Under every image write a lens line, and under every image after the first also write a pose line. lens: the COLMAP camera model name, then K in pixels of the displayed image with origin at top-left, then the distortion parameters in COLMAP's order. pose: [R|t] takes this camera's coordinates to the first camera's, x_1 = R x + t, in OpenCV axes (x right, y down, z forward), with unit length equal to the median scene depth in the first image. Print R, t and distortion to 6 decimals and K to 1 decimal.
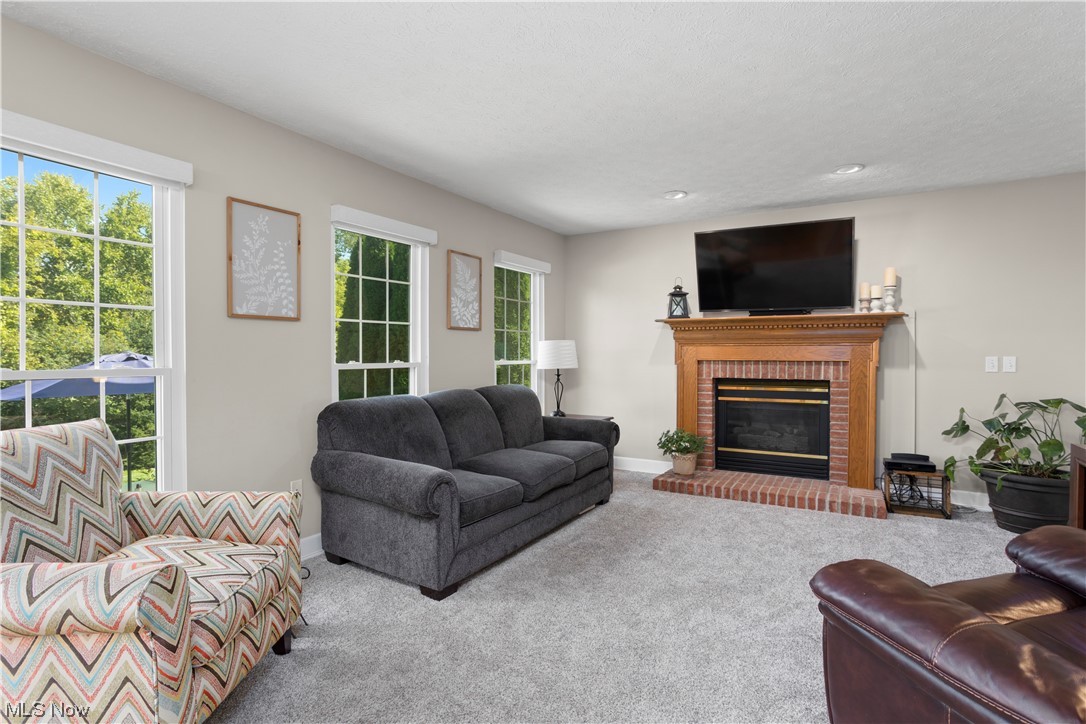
lens RADIAL K [[525.7, 0, 555.2], [0, 525.7, 360.1], [0, 0, 1]] dist [-0.005522, 0.004800]
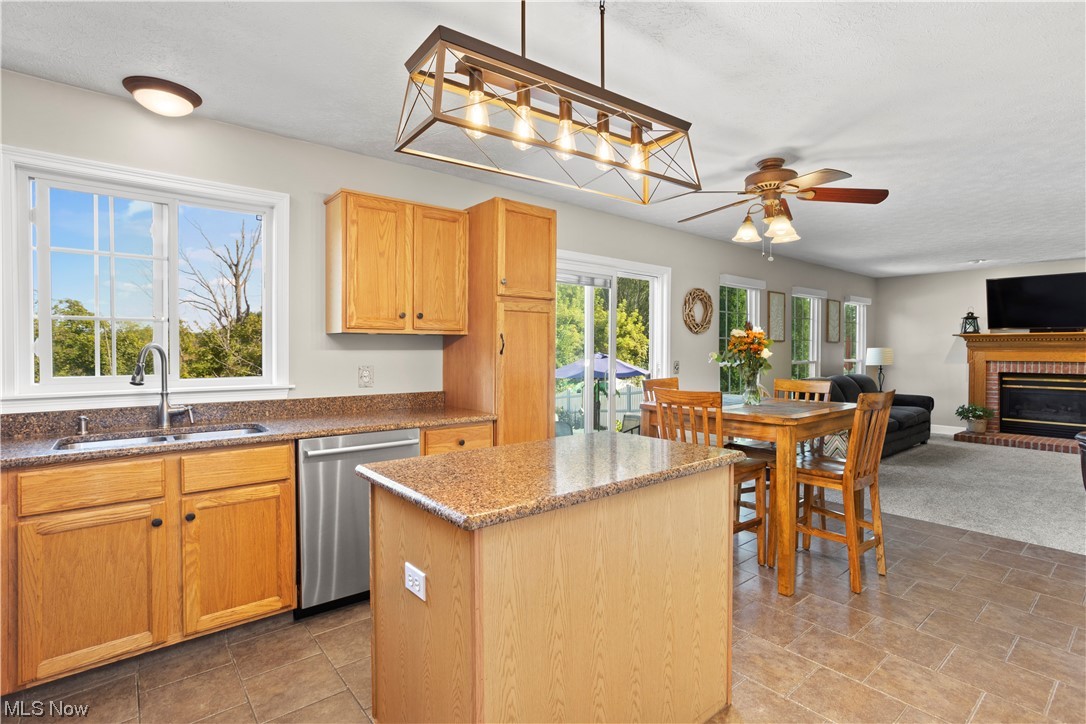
lens RADIAL K [[525.7, 0, 533.6], [0, 525.7, 354.3], [0, 0, 1]] dist [-0.005522, 0.004800]
pose [[0.939263, 0.006368, -0.343139, -0.452040], [-0.006715, 0.999977, 0.000178, -0.009783], [0.343133, 0.002137, 0.939284, -0.911734]]
